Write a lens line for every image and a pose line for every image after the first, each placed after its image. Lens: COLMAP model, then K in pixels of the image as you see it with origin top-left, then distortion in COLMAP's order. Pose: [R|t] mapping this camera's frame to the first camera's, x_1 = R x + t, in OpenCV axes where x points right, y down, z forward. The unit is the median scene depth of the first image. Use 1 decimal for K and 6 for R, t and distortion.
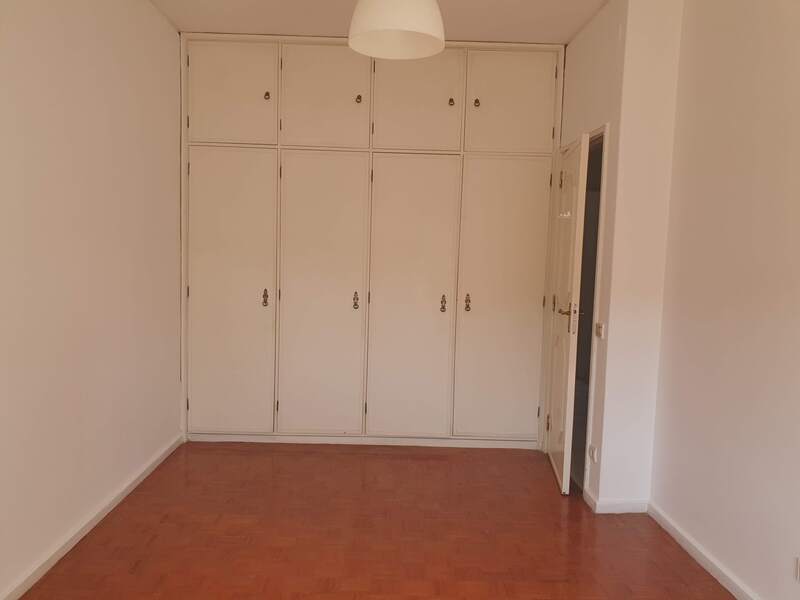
lens RADIAL K [[621.0, 0, 400.0], [0, 621.0, 300.0], [0, 0, 1]] dist [0.246256, -0.001249]
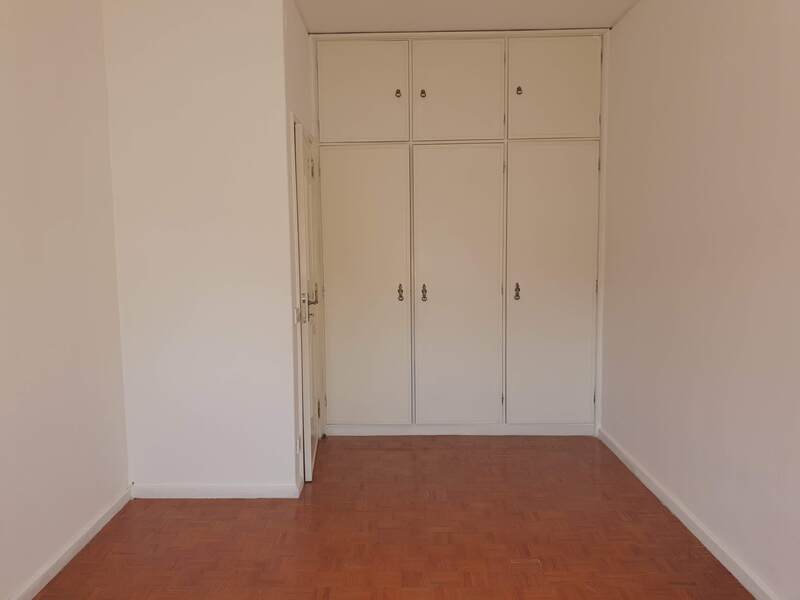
lens RADIAL K [[621.0, 0, 400.0], [0, 621.0, 300.0], [0, 0, 1]] dist [0.246256, -0.001249]
pose [[0.998930, -0.033068, 0.032329, -0.112667], [0.032592, 0.999354, 0.015139, -0.003062], [-0.032808, -0.014069, 0.999363, -0.001489]]
